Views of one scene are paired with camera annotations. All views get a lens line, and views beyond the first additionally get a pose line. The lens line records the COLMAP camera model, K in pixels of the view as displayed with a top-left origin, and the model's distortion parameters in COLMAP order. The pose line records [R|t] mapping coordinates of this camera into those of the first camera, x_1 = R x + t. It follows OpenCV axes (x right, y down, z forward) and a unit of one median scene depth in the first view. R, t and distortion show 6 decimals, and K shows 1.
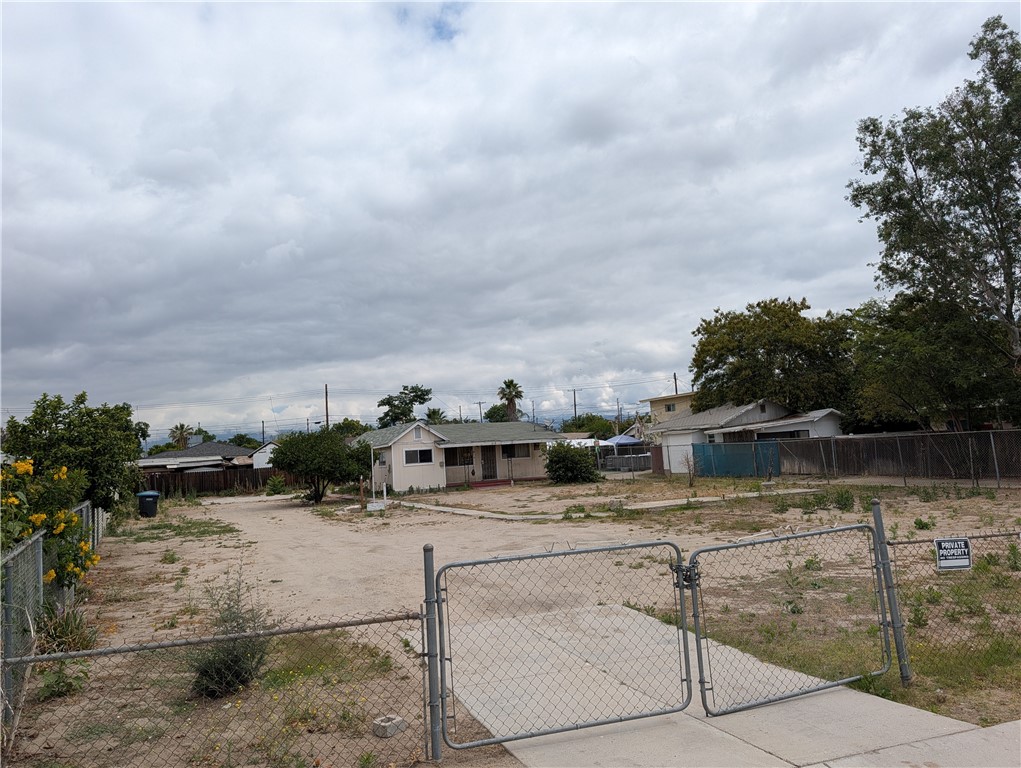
lens RADIAL K [[717.5, 0, 529.9], [0, 717.5, 360.1], [0, 0, 1]] dist [-0.000409, -0.002364]
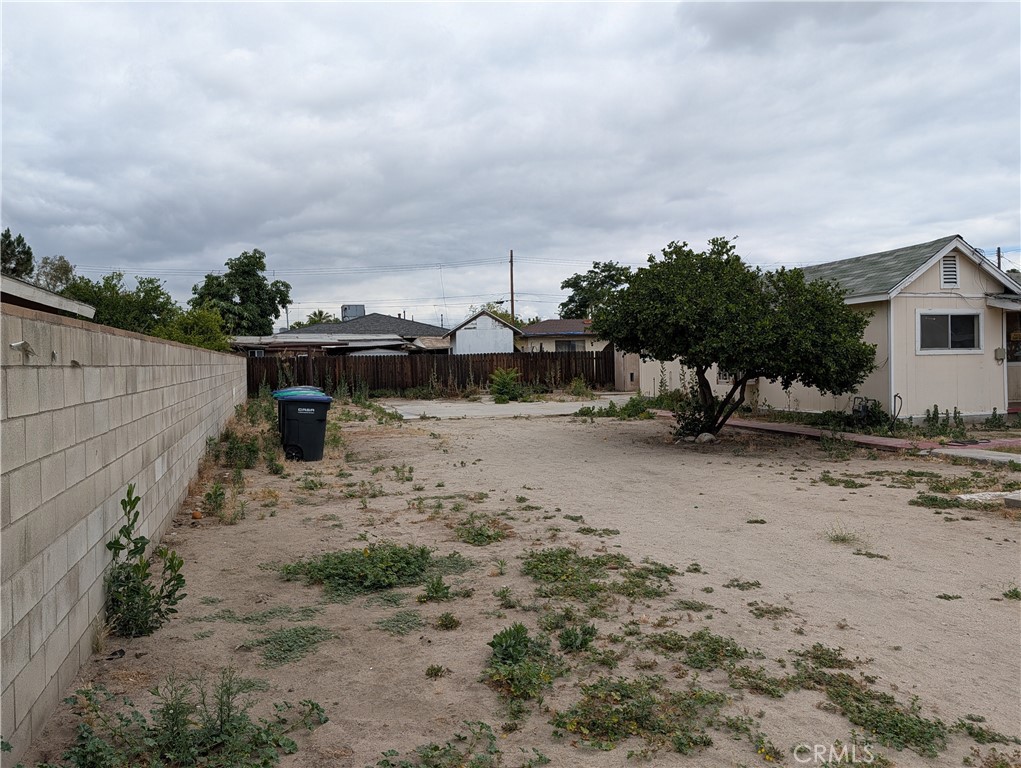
lens RADIAL K [[725.7, 0, 509.1], [0, 725.7, 361.6], [0, 0, 1]] dist [0.003855, -0.002119]
pose [[0.981659, 0.043483, -0.185619, -0.264394], [-0.018342, 0.990666, 0.135071, 0.086057], [0.189760, -0.129189, 0.973294, 0.485145]]
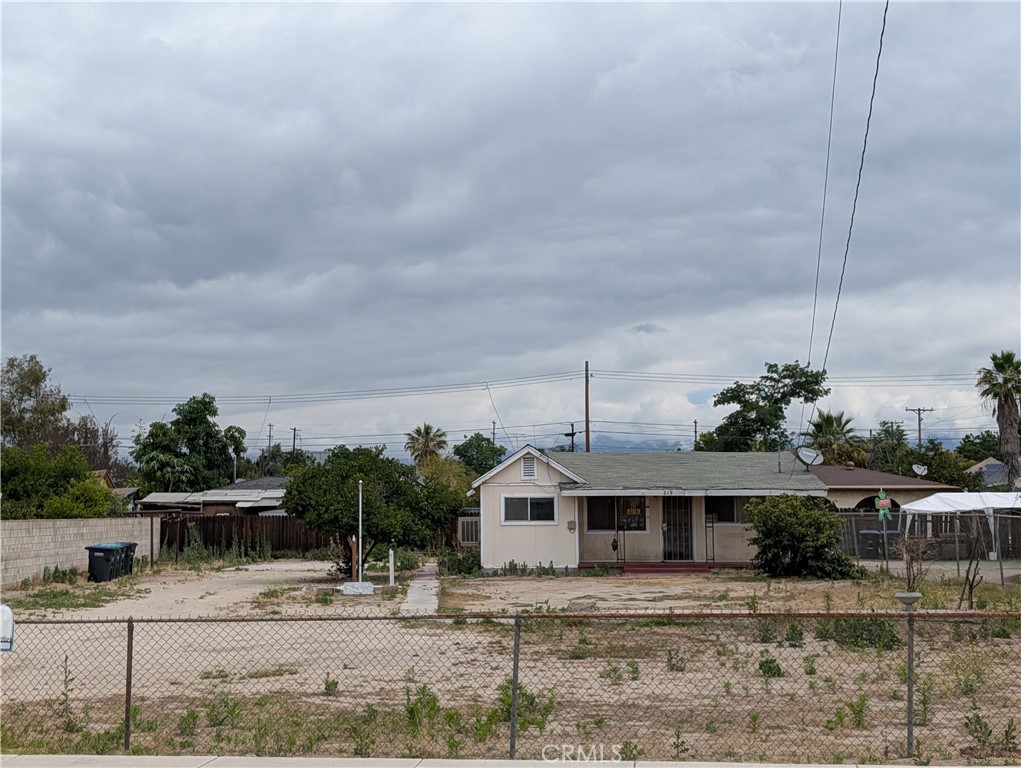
lens RADIAL K [[1555.0, 0, 507.5], [0, 1555.0, 387.2], [0, 0, 1]] dist [0.273928, -1.268902]
pose [[0.897126, 0.019369, -0.441350, 0.307020], [0.007263, 0.998257, 0.058571, -0.027049], [0.441715, -0.055751, 0.895421, -0.076114]]
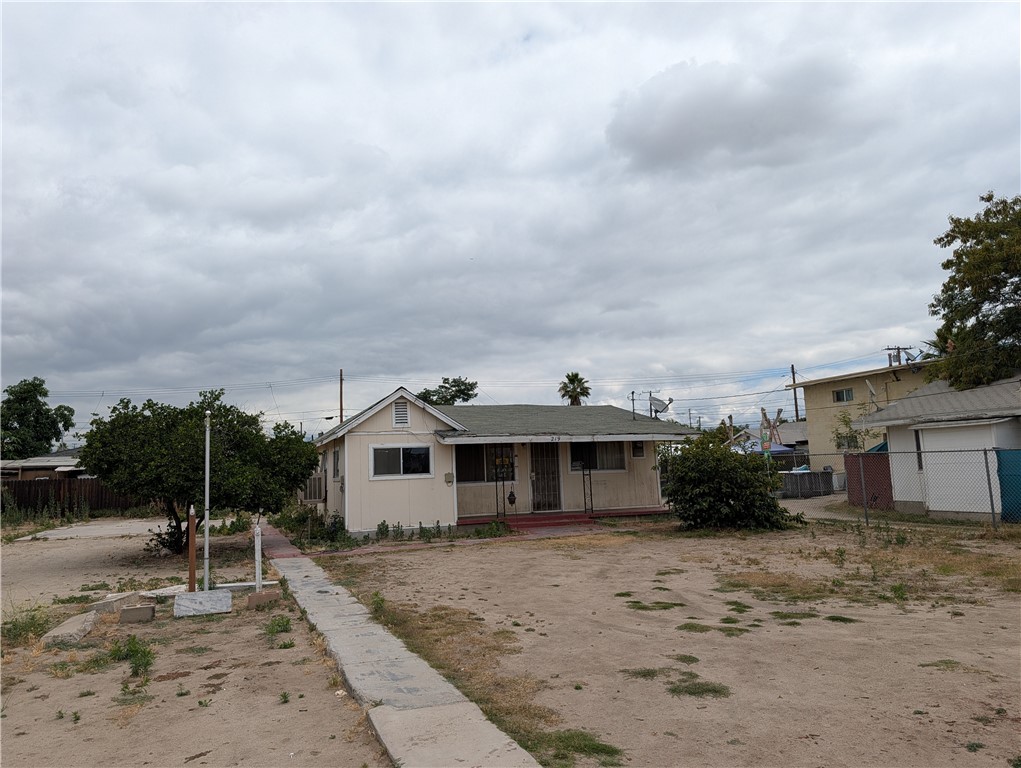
lens RADIAL K [[720.6, 0, 510.4], [0, 720.6, 381.9], [0, 0, 1]] dist [0.003899, -0.001526]
pose [[0.993887, 0.014190, -0.109486, -0.024040], [-0.012594, 0.999804, 0.015258, 0.060506], [0.109681, -0.013786, 0.993871, 0.438497]]
